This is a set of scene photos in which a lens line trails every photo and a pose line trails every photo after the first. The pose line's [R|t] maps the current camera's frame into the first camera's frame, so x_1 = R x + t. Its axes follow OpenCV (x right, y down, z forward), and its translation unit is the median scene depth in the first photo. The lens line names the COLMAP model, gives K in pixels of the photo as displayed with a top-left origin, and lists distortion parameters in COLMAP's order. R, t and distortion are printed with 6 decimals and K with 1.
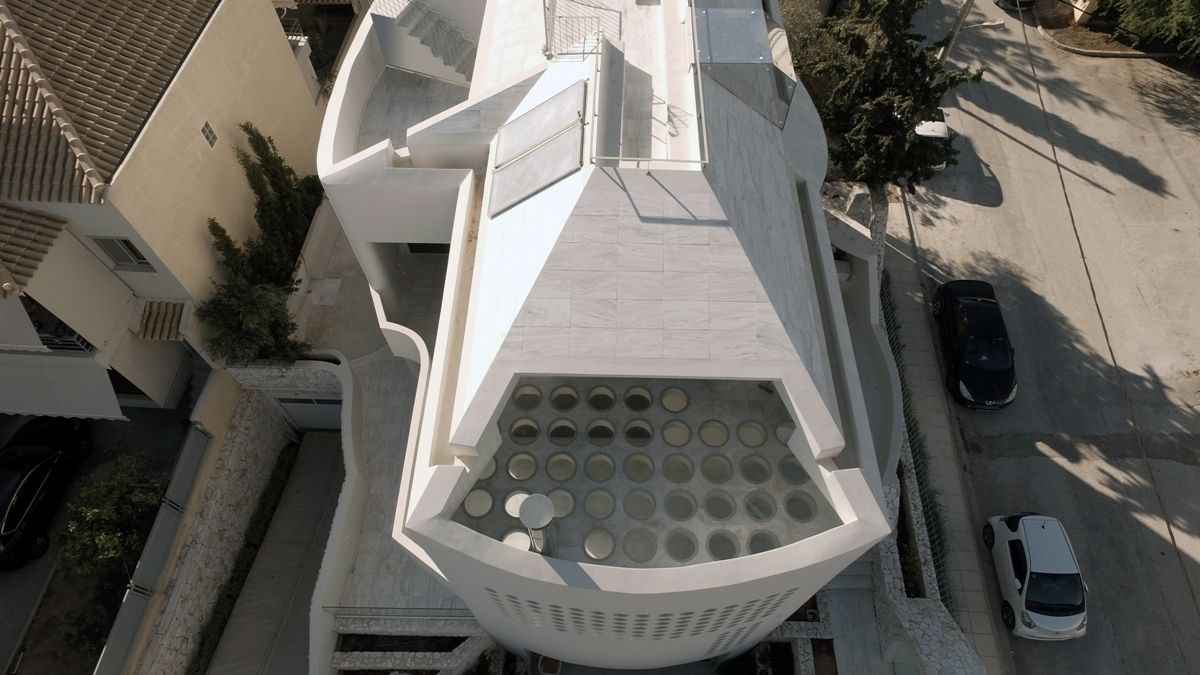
lens RADIAL K [[697.9, 0, 600.0], [0, 697.9, 337.5], [0, 0, 1]] dist [-0.000896, 0.001872]
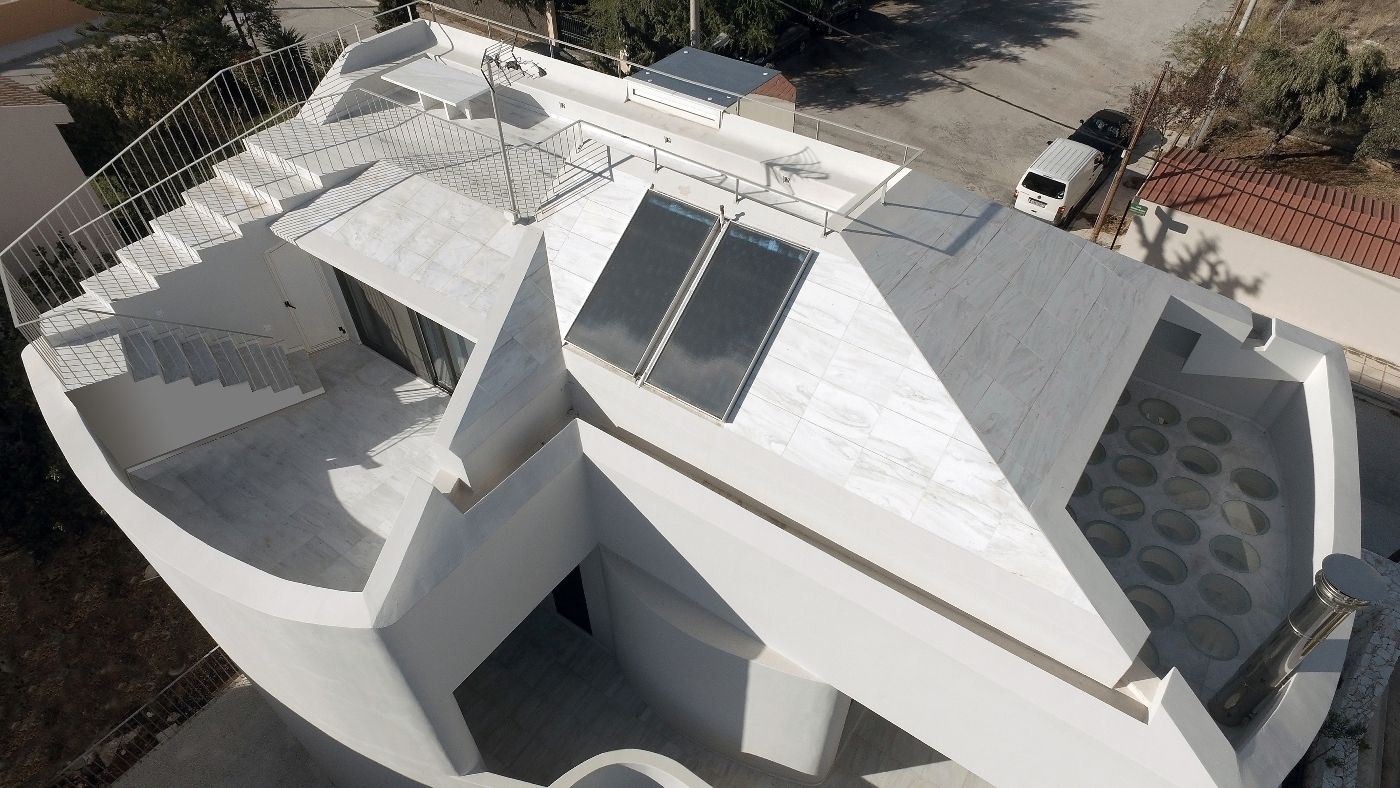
lens RADIAL K [[814.2, 0, 700.0], [0, 814.2, 394.0], [0, 0, 1]] dist [-0.000896, 0.001872]
pose [[0.567479, -0.575334, 0.589032, -0.396110], [0.697203, 0.716327, 0.027976, -0.156817], [-0.438035, 0.394799, 0.807625, 0.314028]]
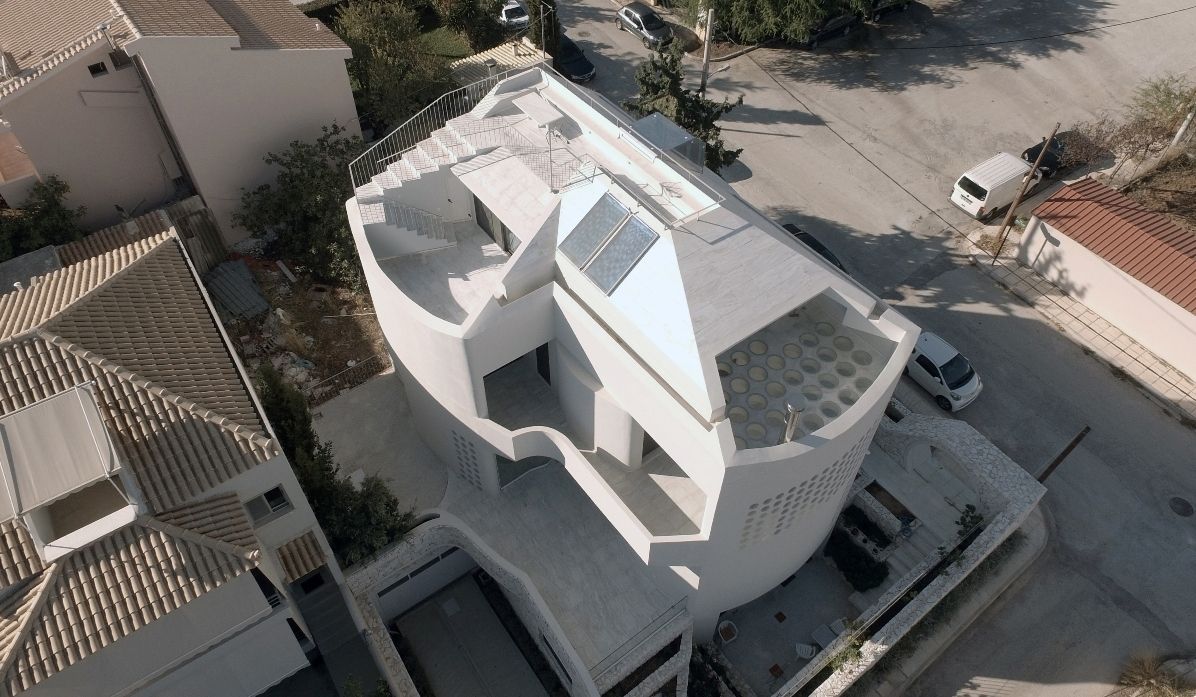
lens RADIAL K [[810.0, 0, 584.0], [0, 810.0, 298.7], [0, 0, 1]] dist [0.002049, 0.001563]
pose [[0.797207, -0.441121, 0.412157, -0.633521], [0.513495, 0.854476, -0.078695, -0.040949], [-0.317464, 0.274376, 0.907708, -0.367021]]
